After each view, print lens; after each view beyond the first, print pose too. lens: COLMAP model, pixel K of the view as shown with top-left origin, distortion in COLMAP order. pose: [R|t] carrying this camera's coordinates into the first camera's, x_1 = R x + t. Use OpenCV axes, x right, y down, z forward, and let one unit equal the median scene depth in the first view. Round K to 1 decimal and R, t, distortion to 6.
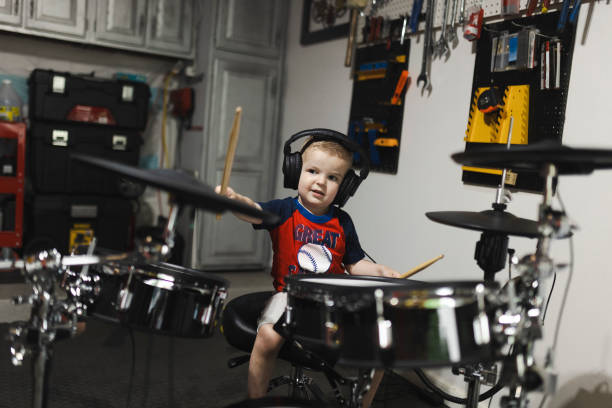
lens RADIAL K [[585.5, 0, 306.0], [0, 585.5, 204.0], [0, 0, 1]] dist [-0.000502, 0.007346]
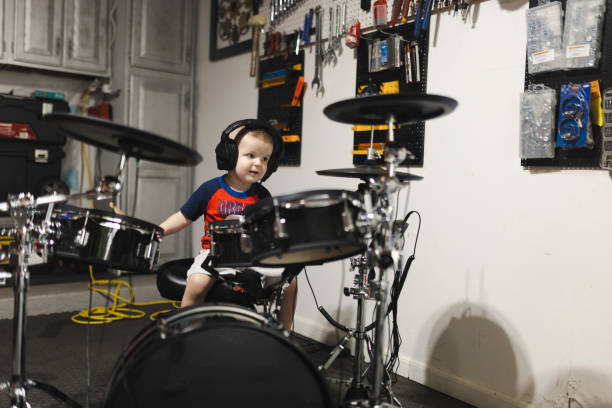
lens RADIAL K [[585.5, 0, 306.0], [0, 585.5, 204.0], [0, 0, 1]] dist [-0.000502, 0.007346]
pose [[0.988269, -0.056056, 0.142063, -0.002463], [0.062595, 0.997156, -0.041981, 0.078814], [-0.139306, 0.050381, 0.988967, -0.151654]]
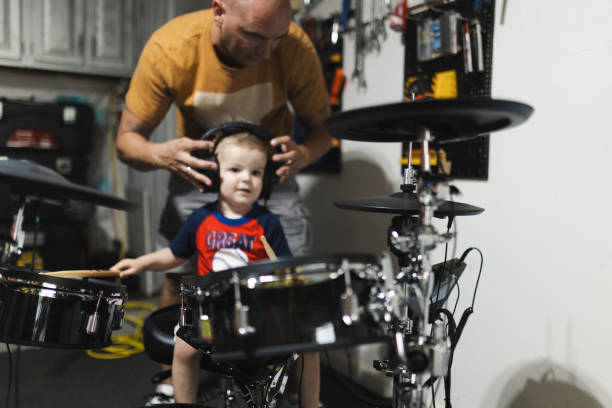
lens RADIAL K [[590.3, 0, 306.0], [0, 590.3, 204.0], [0, 0, 1]] dist [0.000251, 0.002693]
pose [[0.997322, -0.069369, 0.023186, 0.077128], [0.070153, 0.996924, -0.034936, 0.028529], [-0.020691, 0.036469, 0.999121, 0.025318]]
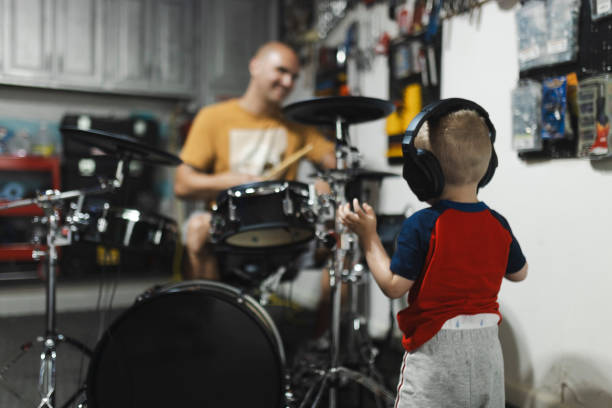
lens RADIAL K [[590.3, 0, 306.0], [0, 590.3, 204.0], [0, 0, 1]] dist [0.000251, 0.002693]
pose [[0.994587, -0.073179, -0.073767, 0.168254], [0.067617, 0.994868, -0.075268, 0.119178], [0.078896, 0.069873, 0.994431, -0.260253]]
